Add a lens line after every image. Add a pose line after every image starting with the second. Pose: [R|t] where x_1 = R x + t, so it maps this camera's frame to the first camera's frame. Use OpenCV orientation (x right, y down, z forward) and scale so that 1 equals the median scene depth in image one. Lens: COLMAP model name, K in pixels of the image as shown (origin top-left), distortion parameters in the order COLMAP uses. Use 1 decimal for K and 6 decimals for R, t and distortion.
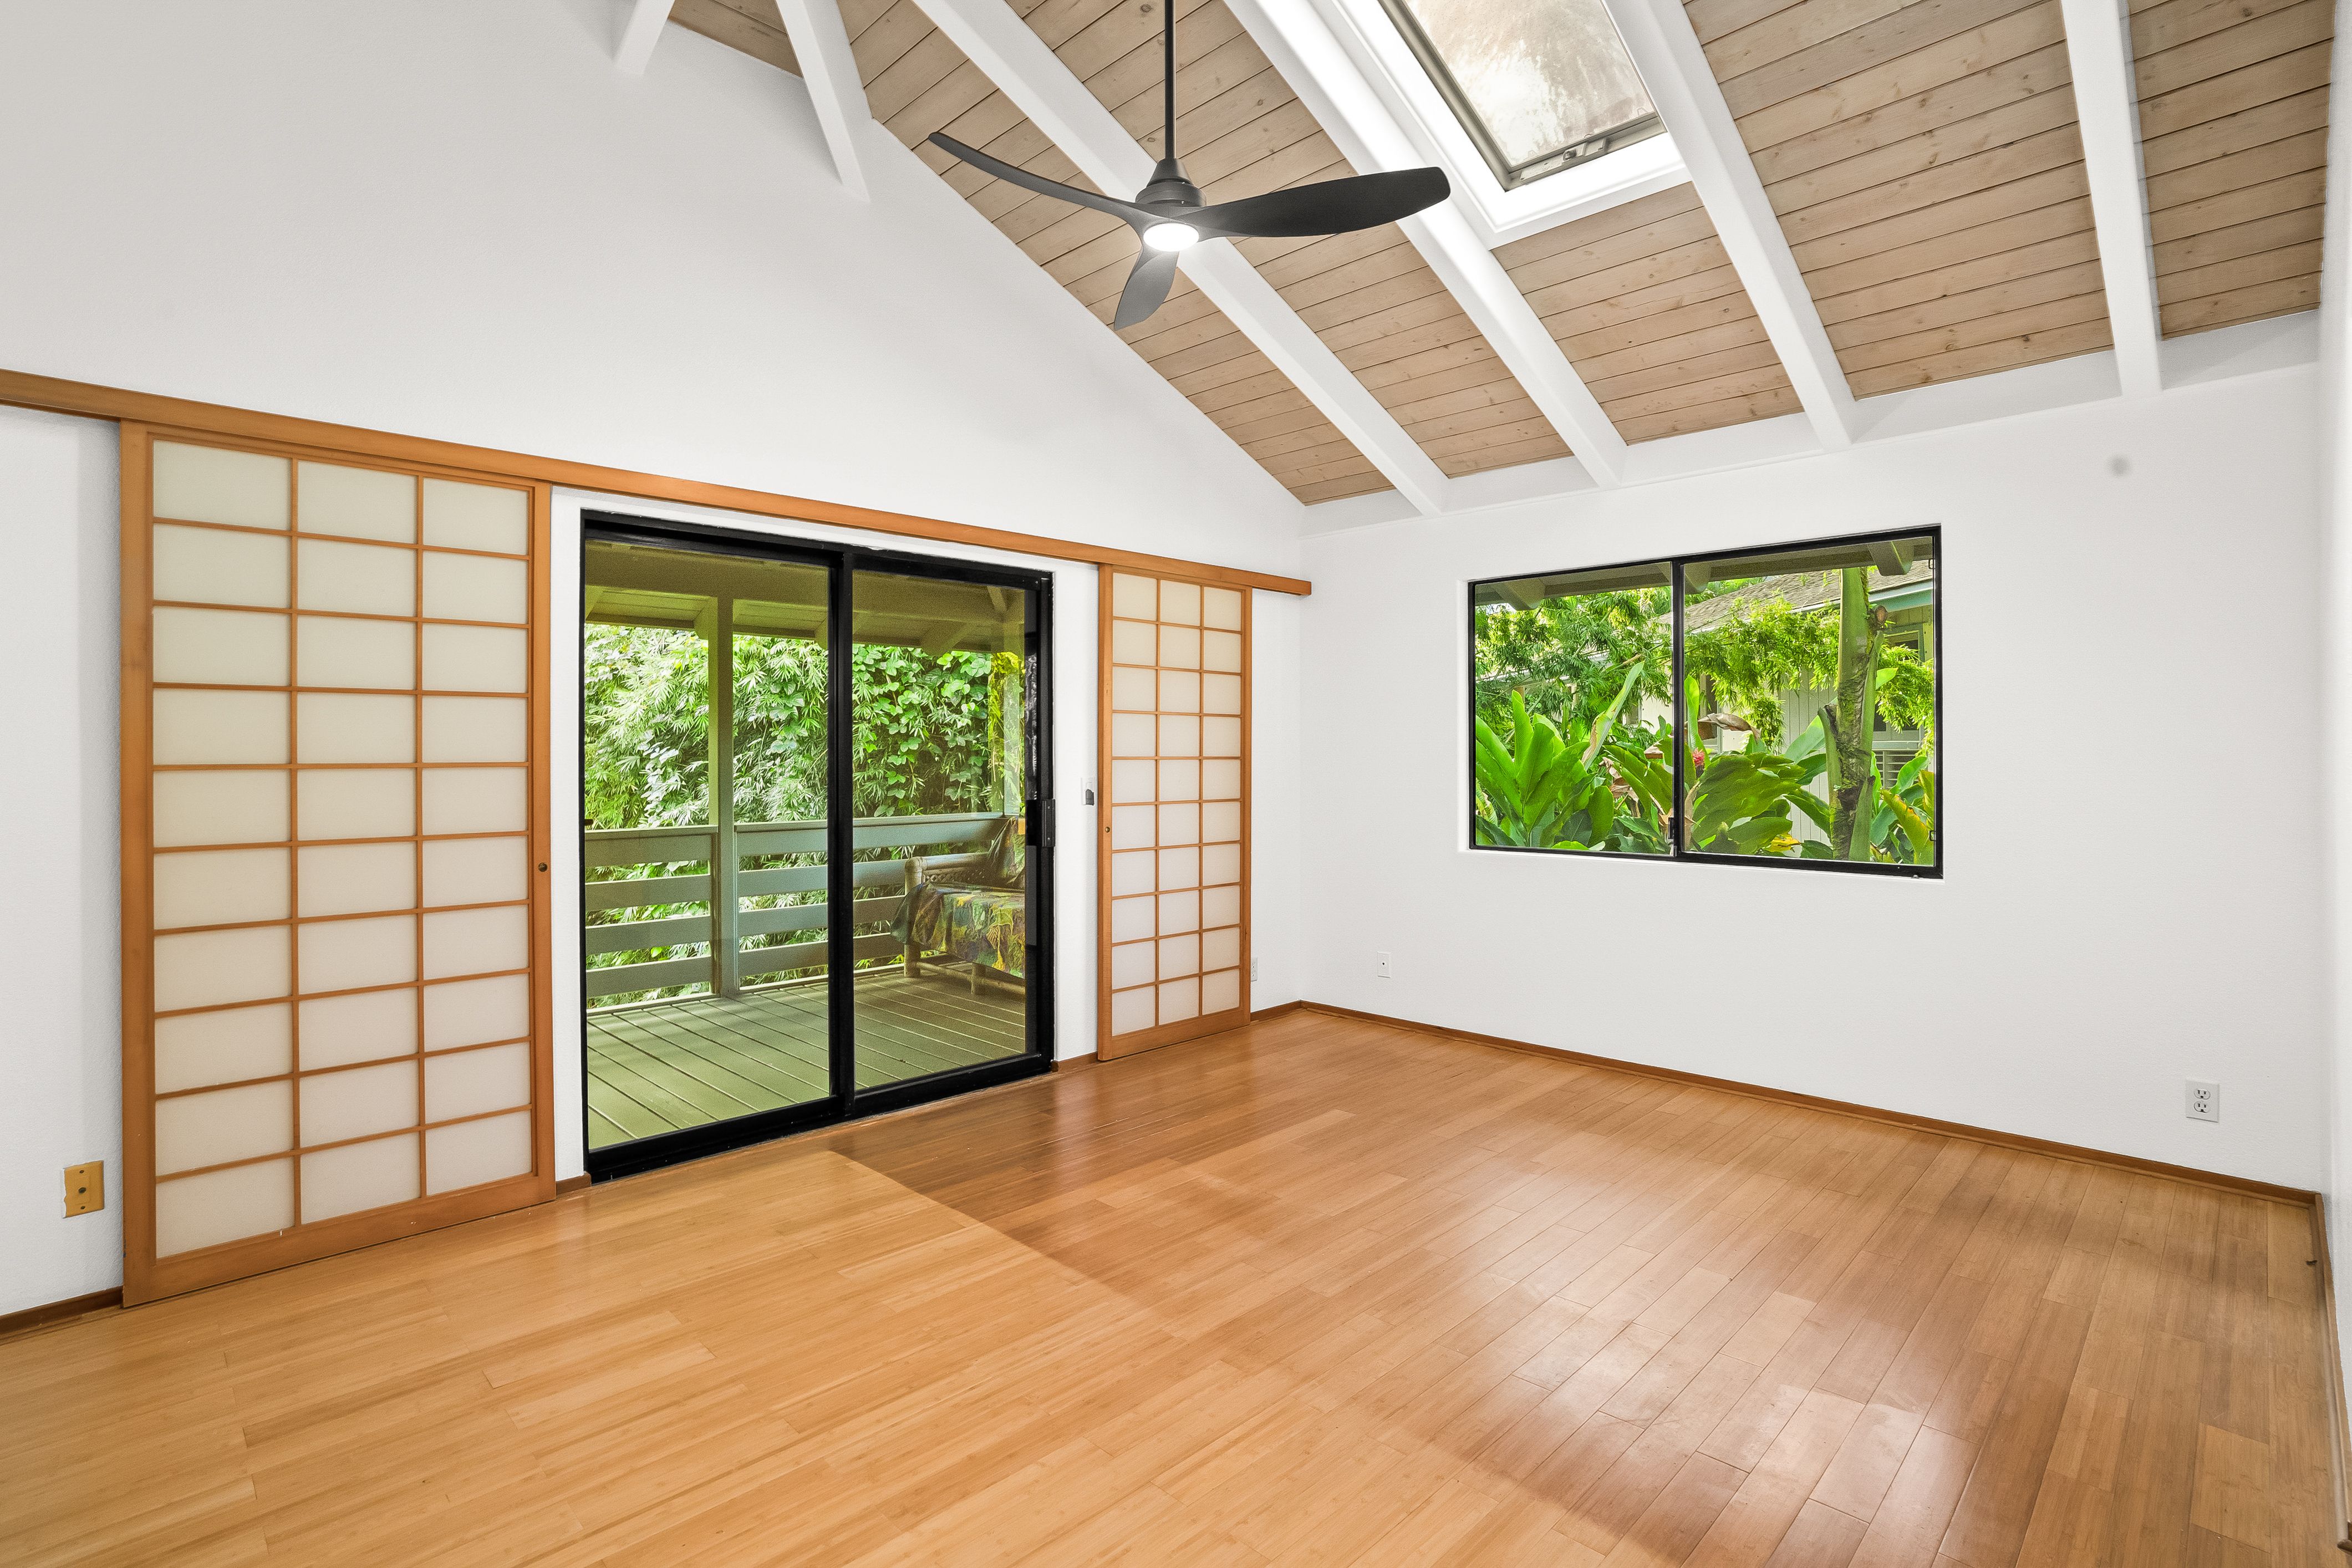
lens RADIAL K [[1126.9, 0, 1169.6], [0, 1126.9, 766.8], [0, 0, 1]] dist [-0.025360, 0.006639]
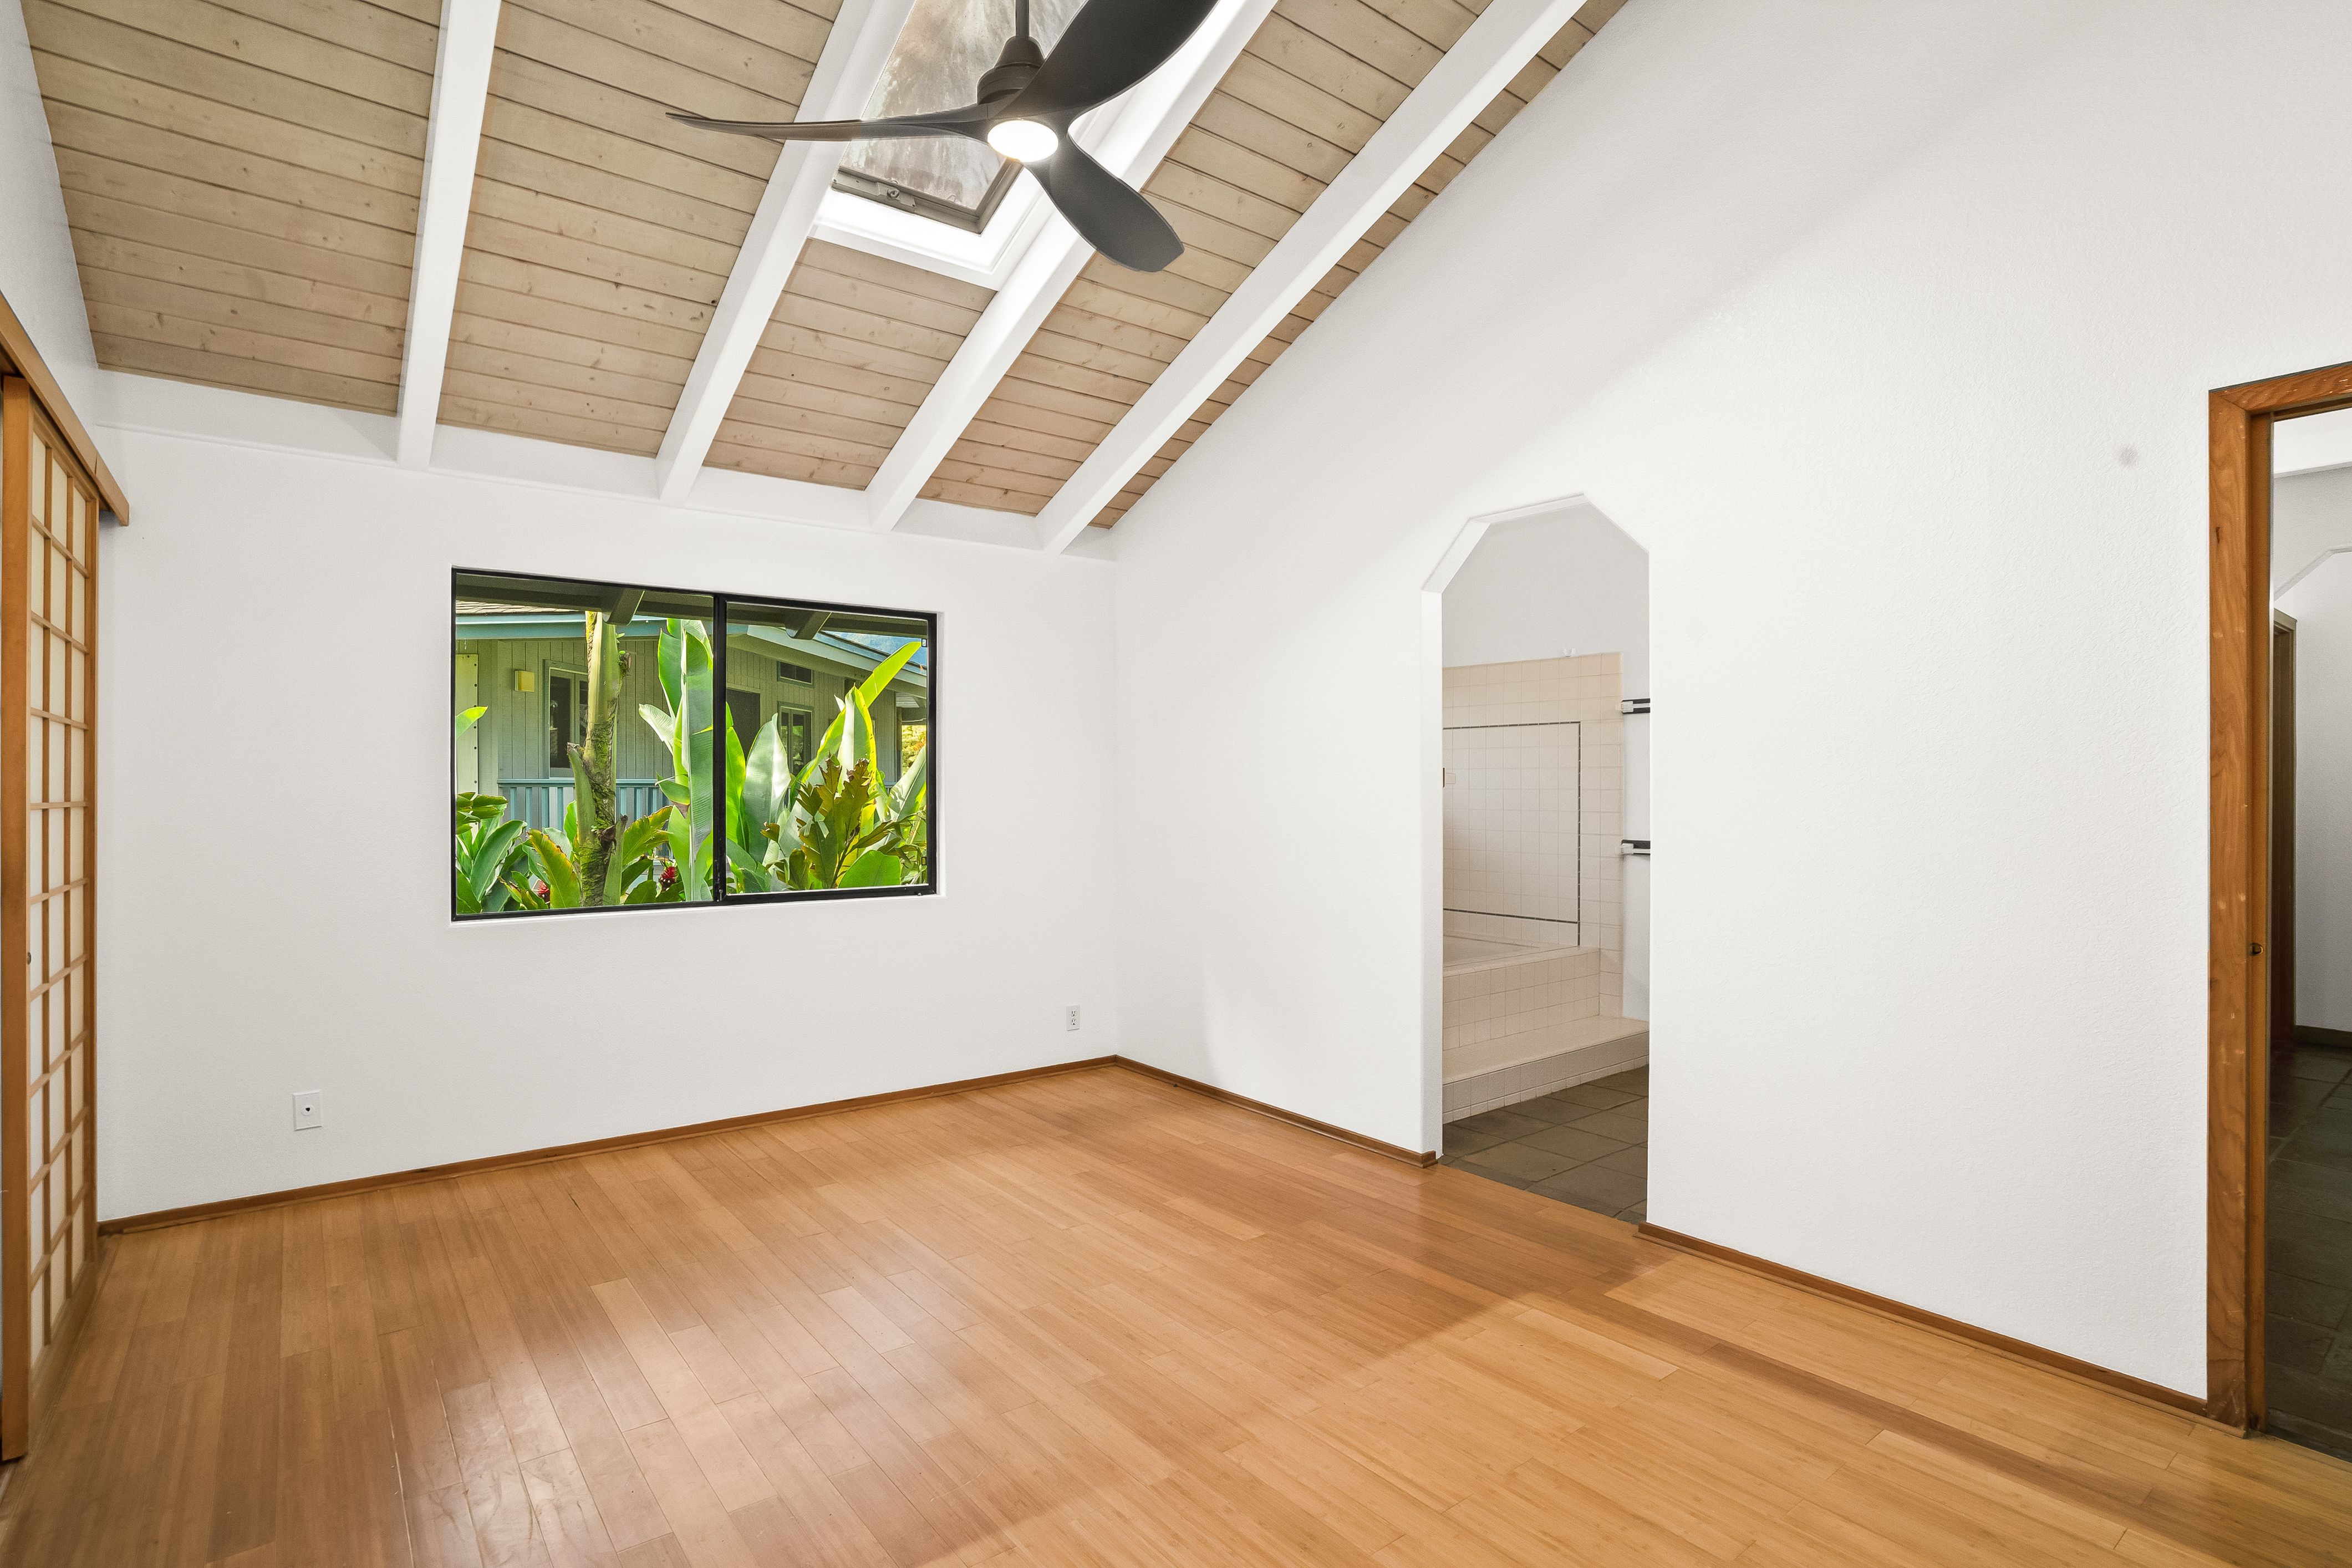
lens RADIAL K [[1126.9, 0, 1166.7], [0, 1126.9, 800.1], [0, 0, 1]] dist [-0.025360, 0.006639]
pose [[0.135424, -0.003119, 0.990783, -0.472763], [0.010060, 0.999948, 0.001772, -0.004817], [-0.990737, 0.009728, 0.135448, 0.496622]]
